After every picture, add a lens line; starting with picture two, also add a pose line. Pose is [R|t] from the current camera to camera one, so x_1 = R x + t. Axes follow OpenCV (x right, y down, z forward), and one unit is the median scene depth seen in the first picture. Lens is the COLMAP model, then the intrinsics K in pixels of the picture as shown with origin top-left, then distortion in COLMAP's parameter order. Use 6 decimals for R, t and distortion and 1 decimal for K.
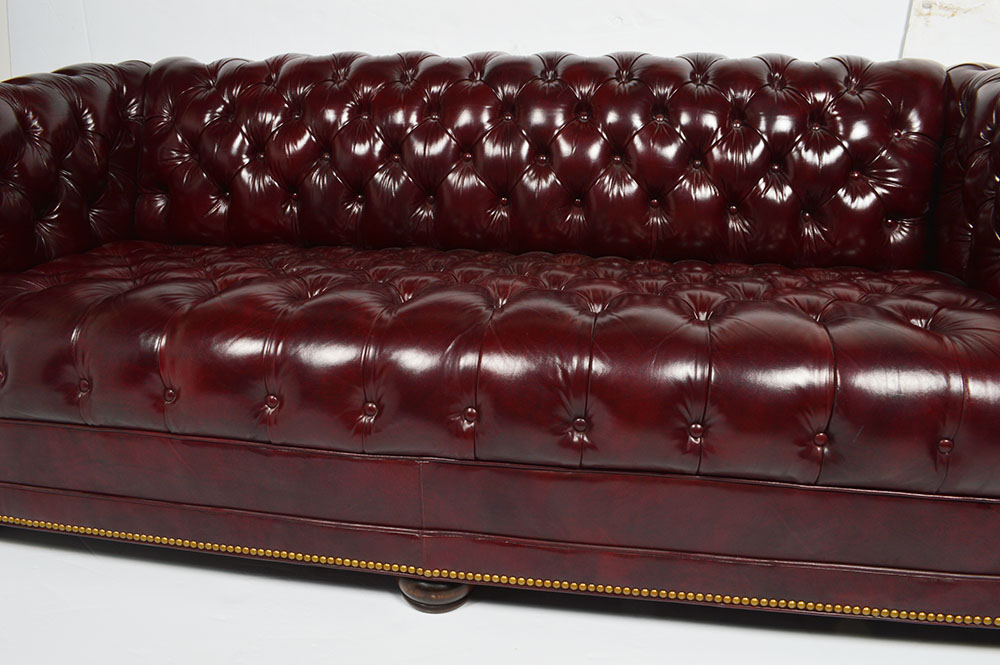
lens RADIAL K [[786.9, 0, 499.2], [0, 786.9, 337.7], [0, 0, 1]] dist [-0.088812, -0.002990]
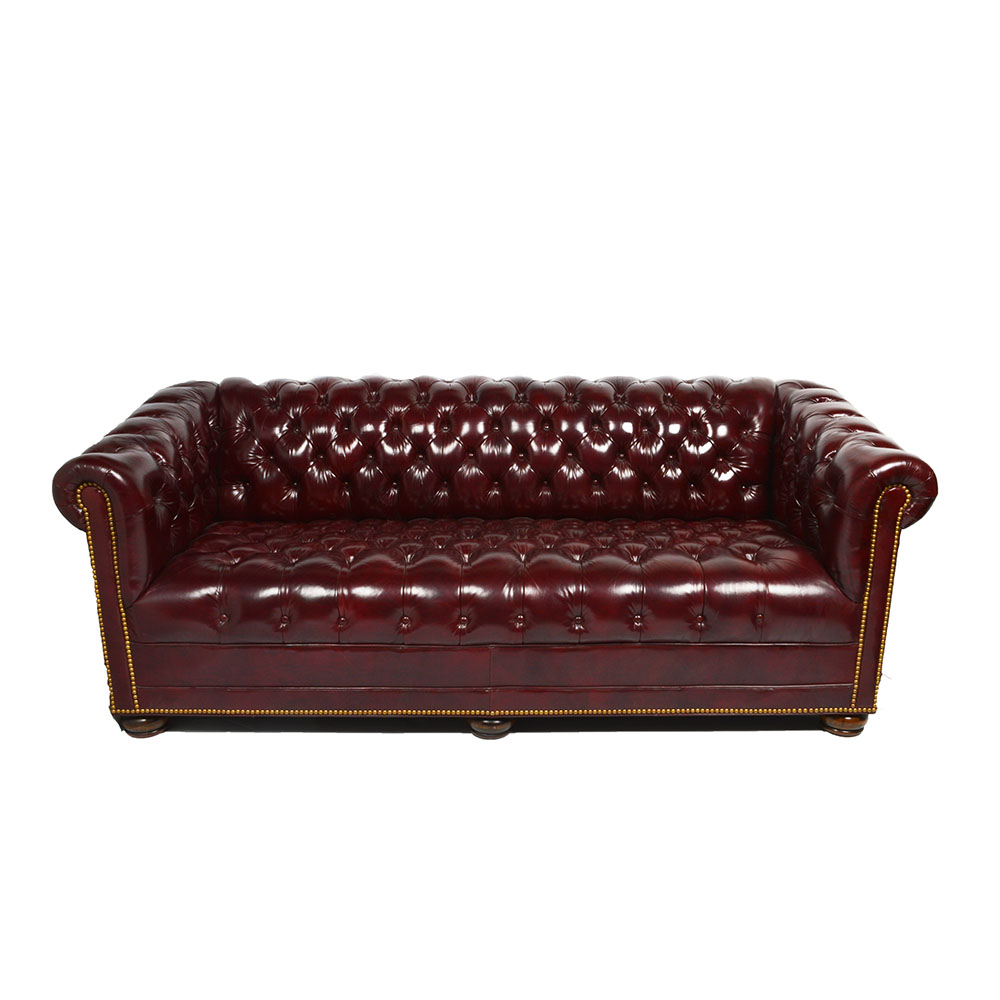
lens RADIAL K [[1371.2, 0, 499.6], [0, 1371.2, 498.2], [0, 0, 1]] dist [-0.085744, 0.000000]
pose [[0.978232, -0.044590, 0.202667, -0.564029], [0.053684, 0.997772, -0.039599, -0.048027], [-0.200450, 0.049617, 0.978447, -1.688126]]
